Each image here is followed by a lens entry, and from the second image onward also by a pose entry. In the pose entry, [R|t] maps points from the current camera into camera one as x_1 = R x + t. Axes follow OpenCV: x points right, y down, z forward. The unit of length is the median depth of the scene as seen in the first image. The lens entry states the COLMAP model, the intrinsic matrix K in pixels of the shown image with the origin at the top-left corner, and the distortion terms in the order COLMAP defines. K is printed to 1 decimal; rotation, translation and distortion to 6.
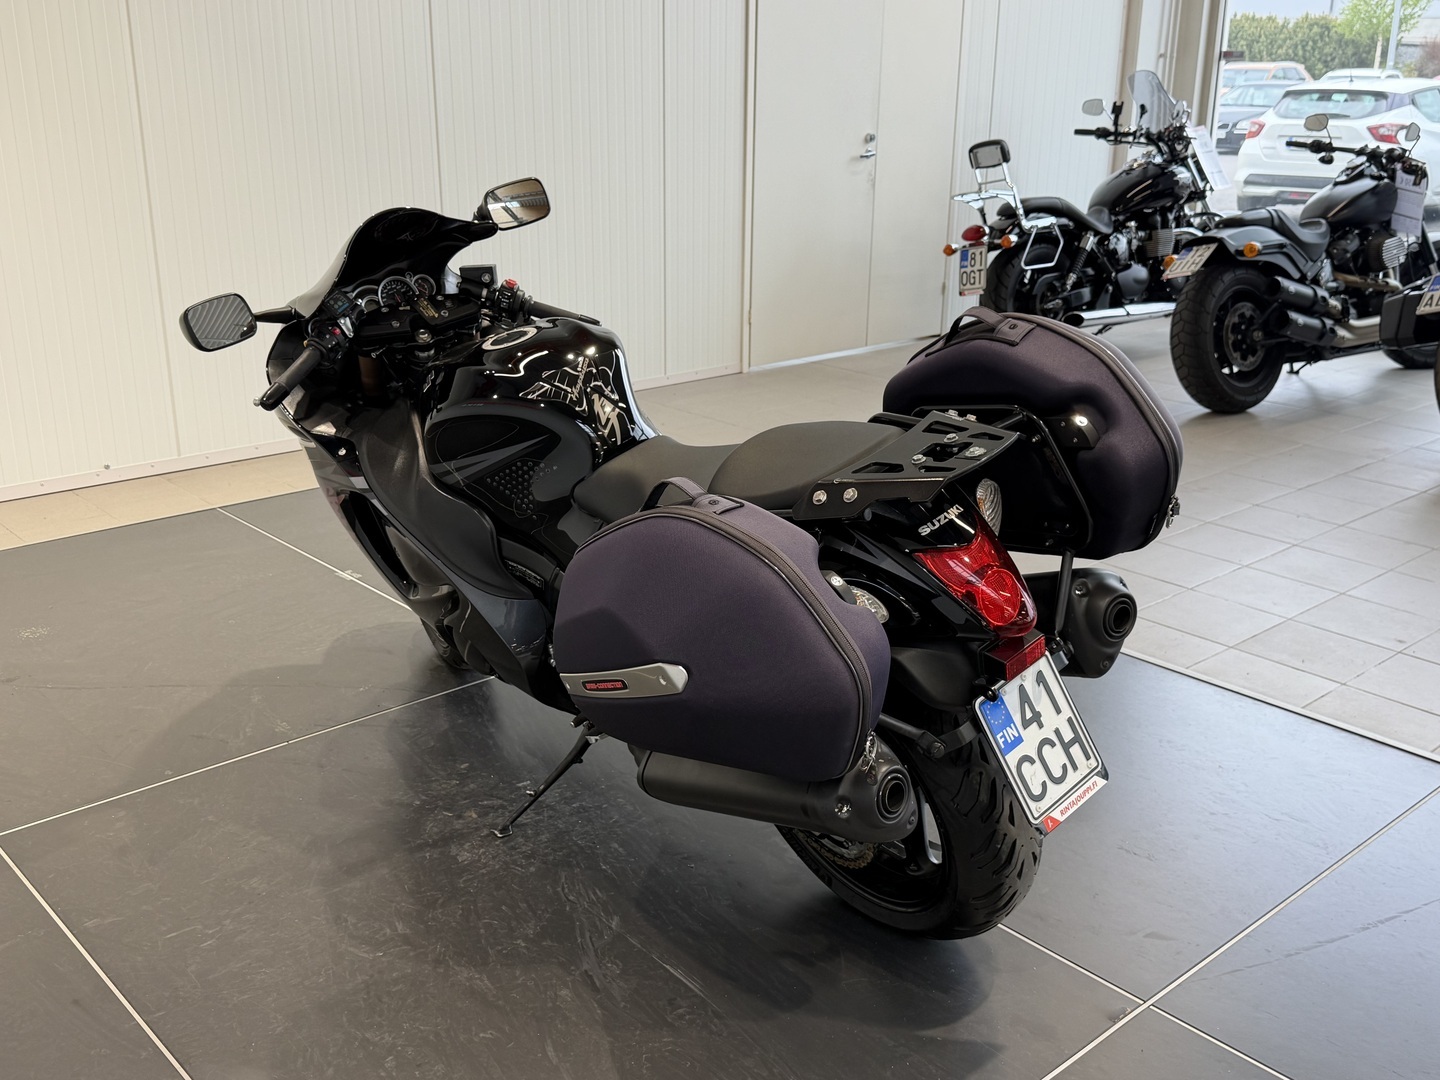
lens RADIAL K [[1466.6, 0, 716.5], [0, 1466.6, 527.7], [0, 0, 1]] dist [0.131905, 0.000000]
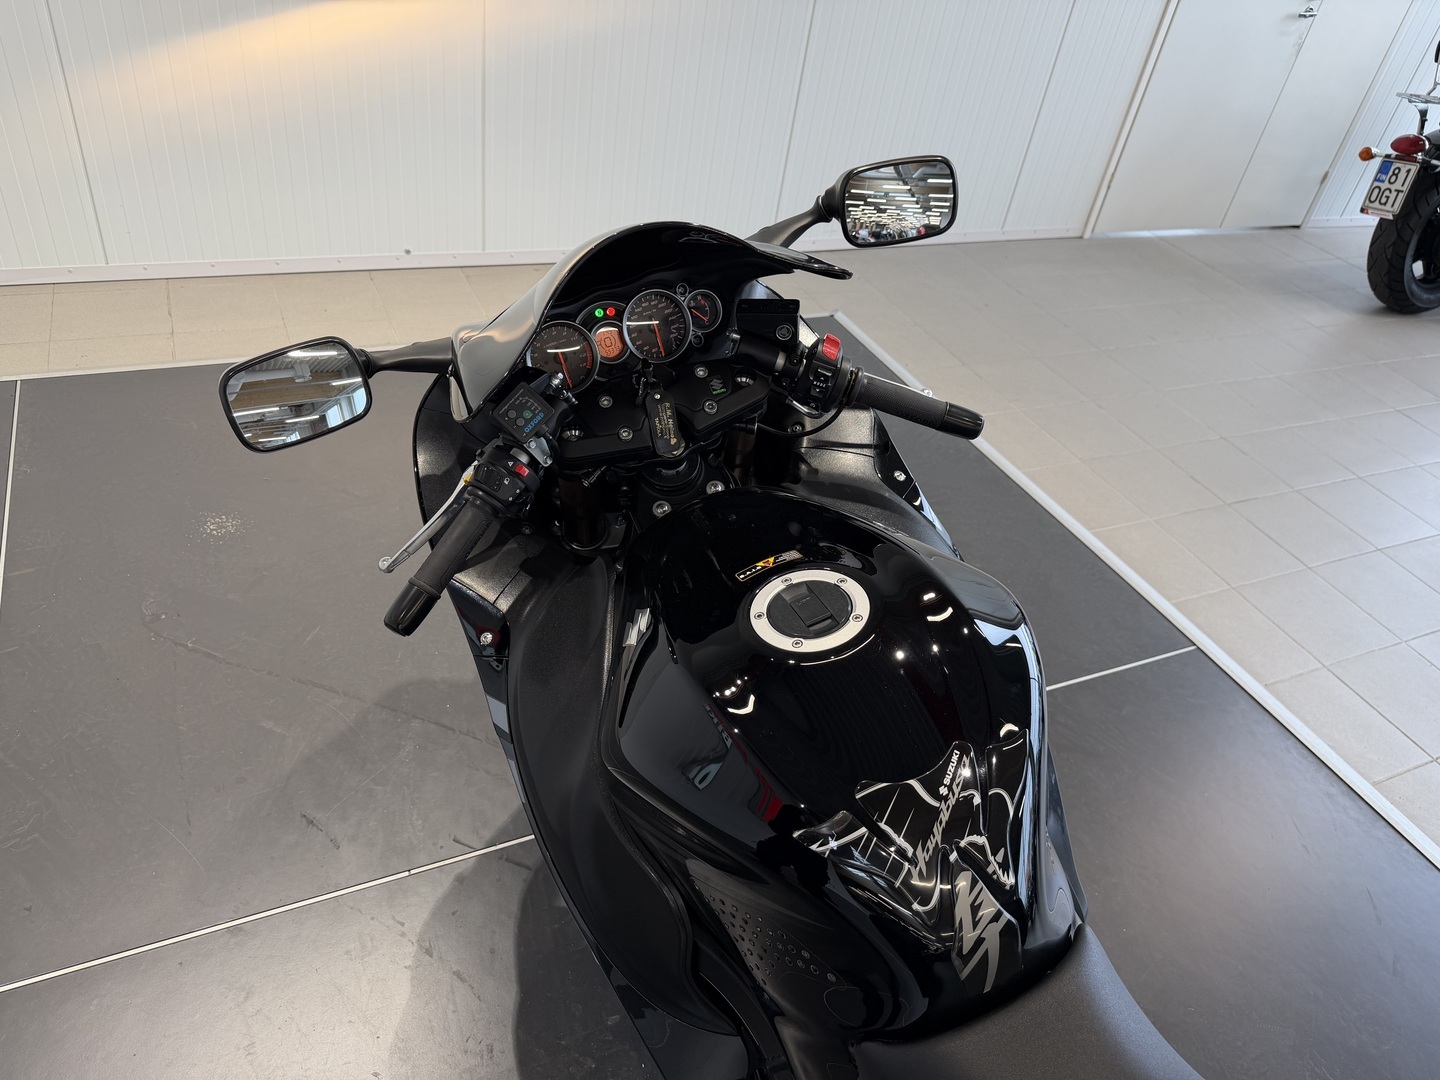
lens RADIAL K [[1049.5, 0, 727.1], [0, 1049.5, 540.2], [0, 0, 1]] dist [0.019590, -0.022967]
pose [[0.950519, 0.274205, -0.146029, -0.049629], [-0.216208, 0.921419, 0.322865, -0.100001], [0.223085, -0.275317, 0.935112, 0.279701]]
